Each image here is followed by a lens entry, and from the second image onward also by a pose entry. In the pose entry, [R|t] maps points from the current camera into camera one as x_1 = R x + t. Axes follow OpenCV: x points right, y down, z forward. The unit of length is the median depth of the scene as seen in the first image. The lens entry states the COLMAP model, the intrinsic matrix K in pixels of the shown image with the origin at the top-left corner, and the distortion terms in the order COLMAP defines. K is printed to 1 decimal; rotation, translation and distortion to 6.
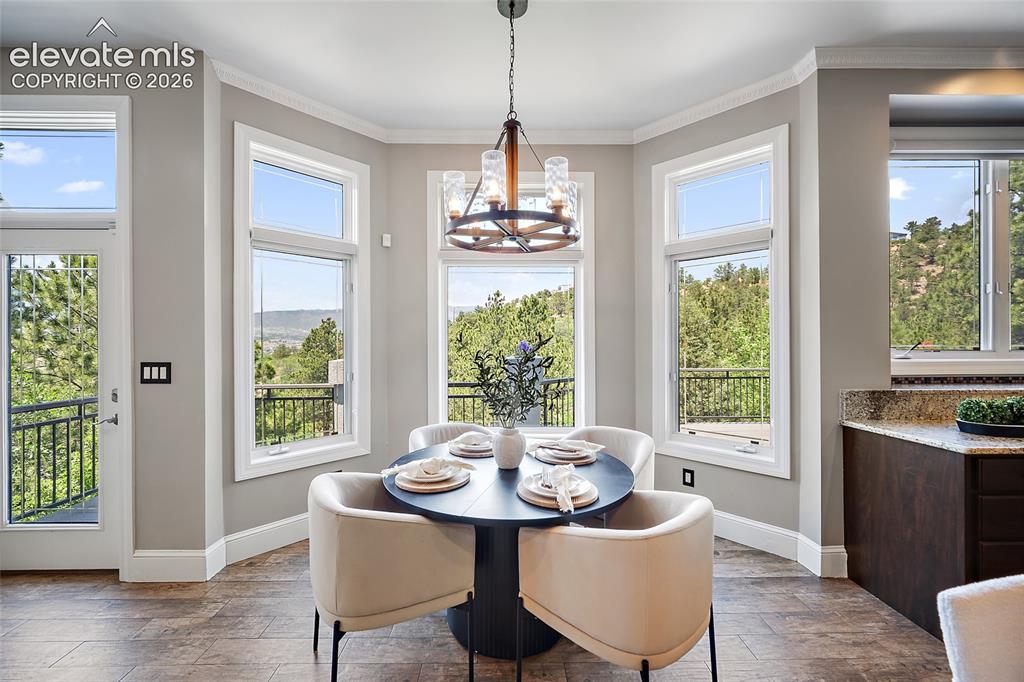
lens RADIAL K [[406.7, 0, 506.6], [0, 406.7, 341.7], [0, 0, 1]] dist [-0.002178, 0.000765]
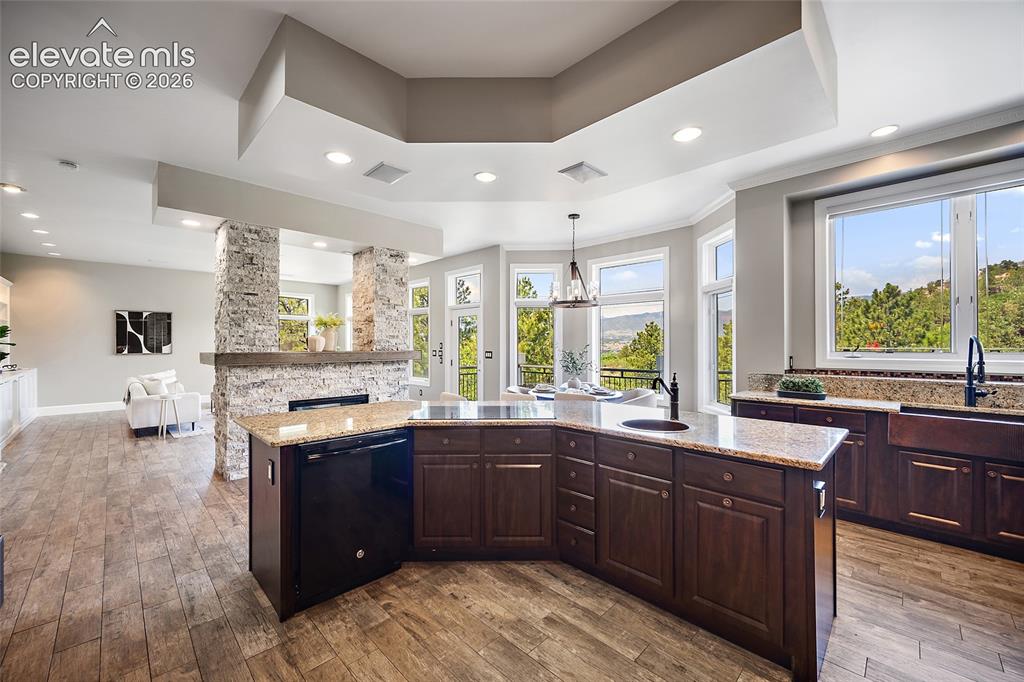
lens RADIAL K [[406.7, 0, 511.5], [0, 406.7, 342.6], [0, 0, 1]] dist [-0.002178, 0.000765]
pose [[0.697710, -0.000434, -0.716380, 1.225065], [0.000359, 1.000000, -0.000257, -0.010040], [0.716380, -0.000078, 0.697710, -0.850388]]
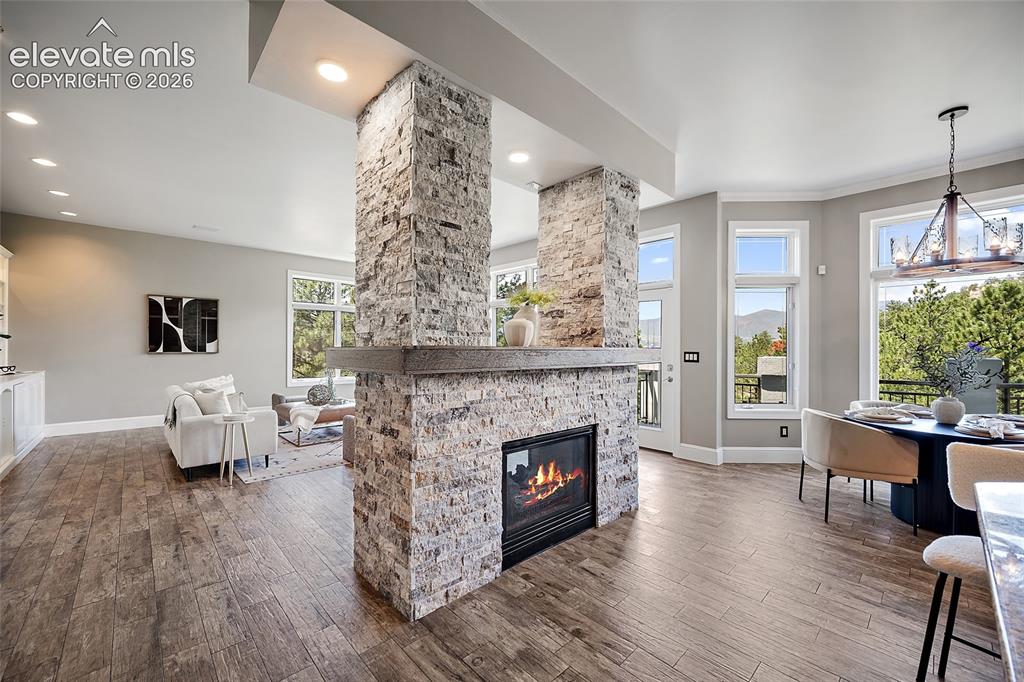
lens RADIAL K [[406.7, 0, 510.1], [0, 406.7, 346.3], [0, 0, 1]] dist [-0.002178, 0.000765]
pose [[0.678682, 0.003258, -0.734425, 0.007203], [-0.006718, 0.999976, -0.001772, 0.028869], [0.734401, 0.006136, 0.678688, -0.908598]]
